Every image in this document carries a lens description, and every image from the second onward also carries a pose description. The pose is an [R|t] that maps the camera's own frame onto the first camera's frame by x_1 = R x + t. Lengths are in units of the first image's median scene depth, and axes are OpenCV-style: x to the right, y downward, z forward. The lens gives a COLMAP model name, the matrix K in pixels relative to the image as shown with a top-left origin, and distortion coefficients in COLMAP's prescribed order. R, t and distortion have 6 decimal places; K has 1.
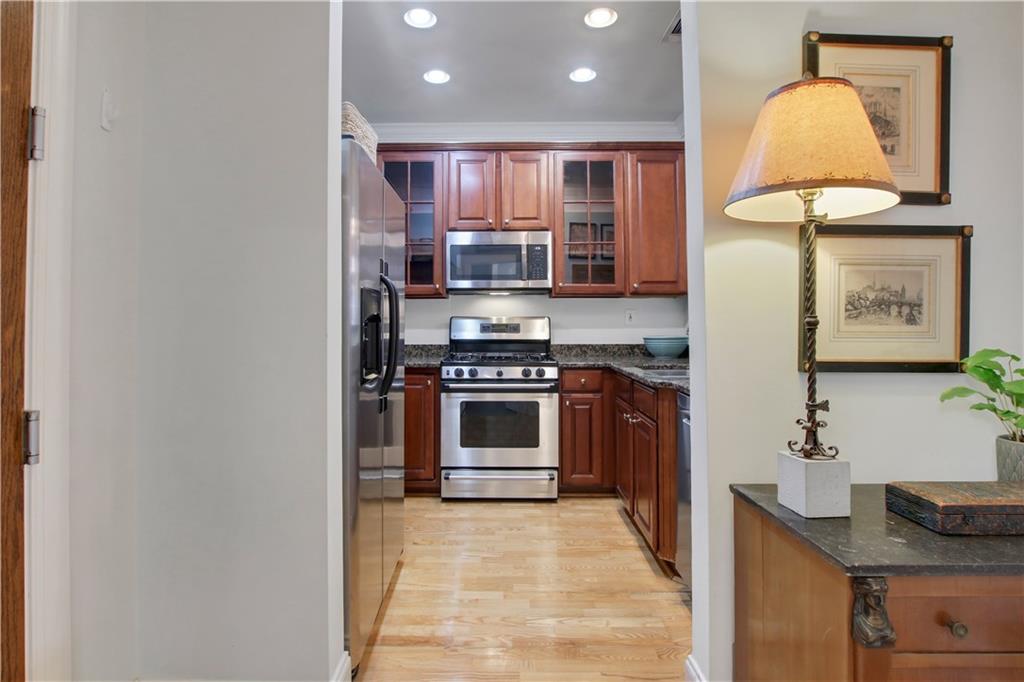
lens RADIAL K [[489.2, 0, 507.5], [0, 489.2, 311.2], [0, 0, 1]] dist [-0.034691, 0.004410]
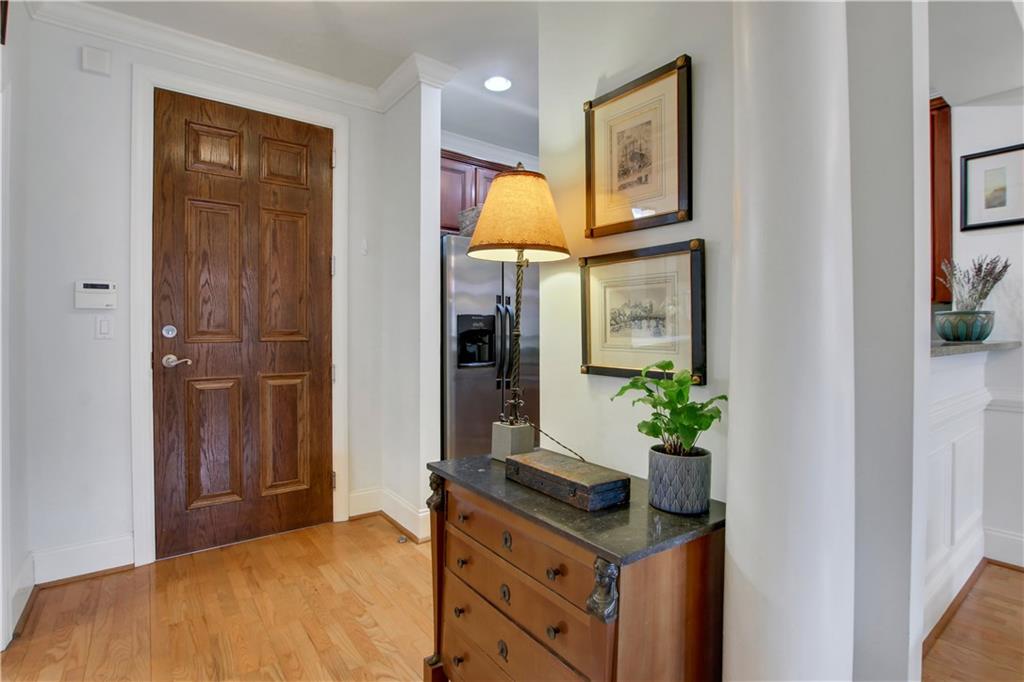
lens RADIAL K [[489.2, 0, 511.3], [0, 489.2, 333.2], [0, 0, 1]] dist [-0.034691, 0.004410]
pose [[0.584299, -0.000151, -0.811538, 0.643660], [0.016063, 0.999806, 0.011379, 0.000497], [0.811379, -0.019684, 0.584189, 0.033897]]
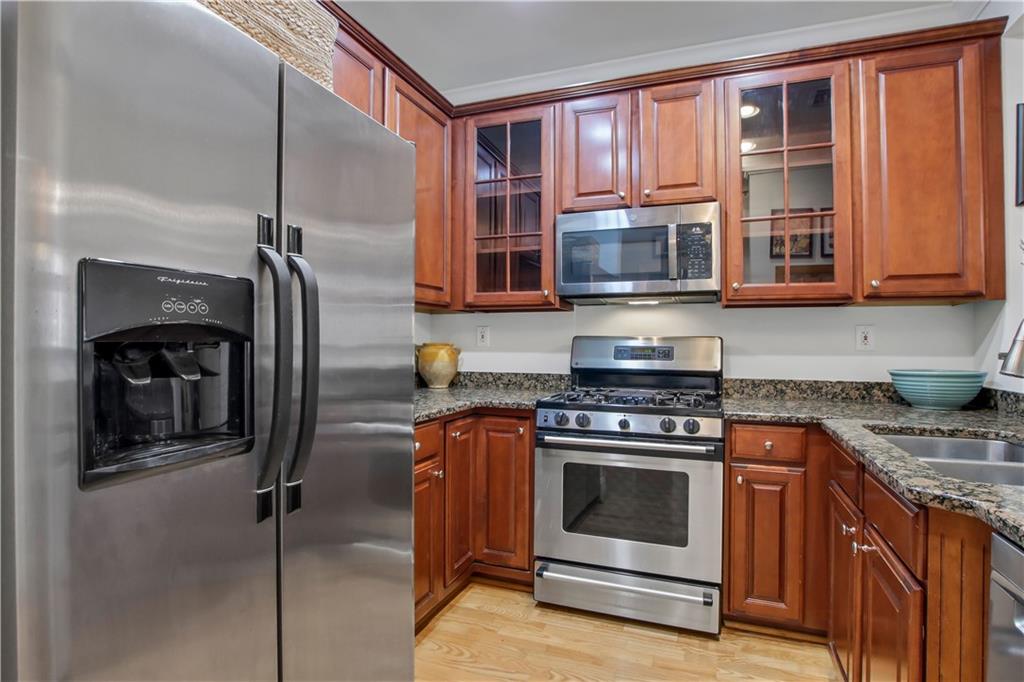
lens RADIAL K [[489.2, 0, 533.5], [0, 489.2, 338.0], [0, 0, 1]] dist [-0.034691, 0.004410]
pose [[0.931968, 0.001598, -0.362537, 0.104895], [0.002201, 0.999947, 0.010065, 0.007765], [0.362533, -0.010178, 0.931915, 0.362938]]
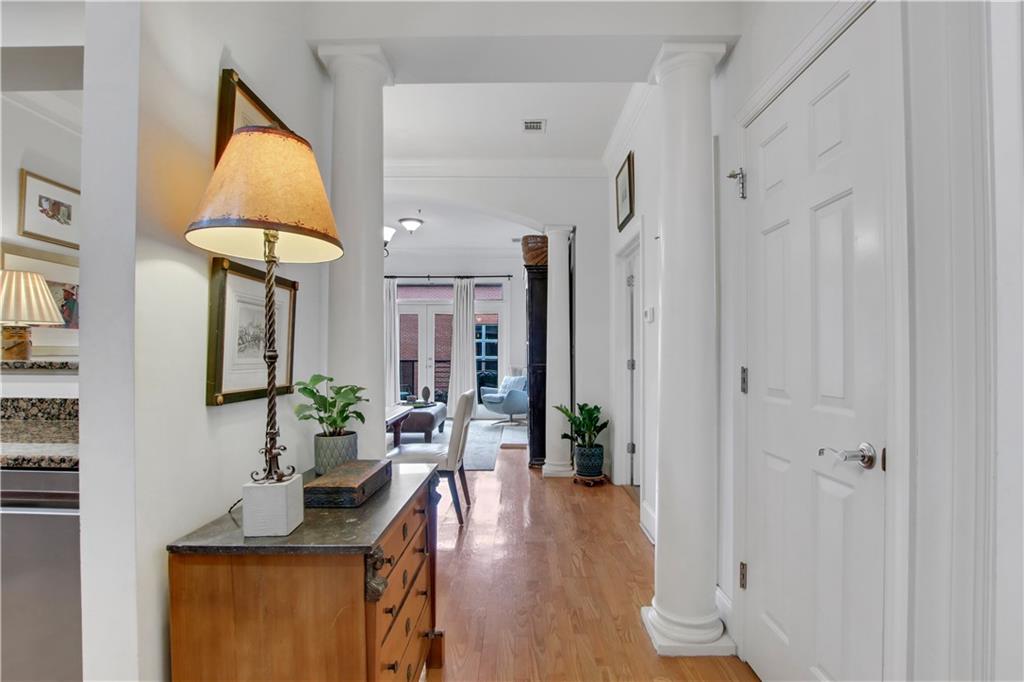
lens RADIAL K [[489.2, 0, 520.3], [0, 489.2, 348.8], [0, 0, 1]] dist [-0.034691, 0.004410]
pose [[0.006653, 0.007675, 0.999948, -0.152833], [-0.023851, 0.999687, -0.007514, 0.000653], [-0.999693, -0.023800, 0.006834, 0.151407]]
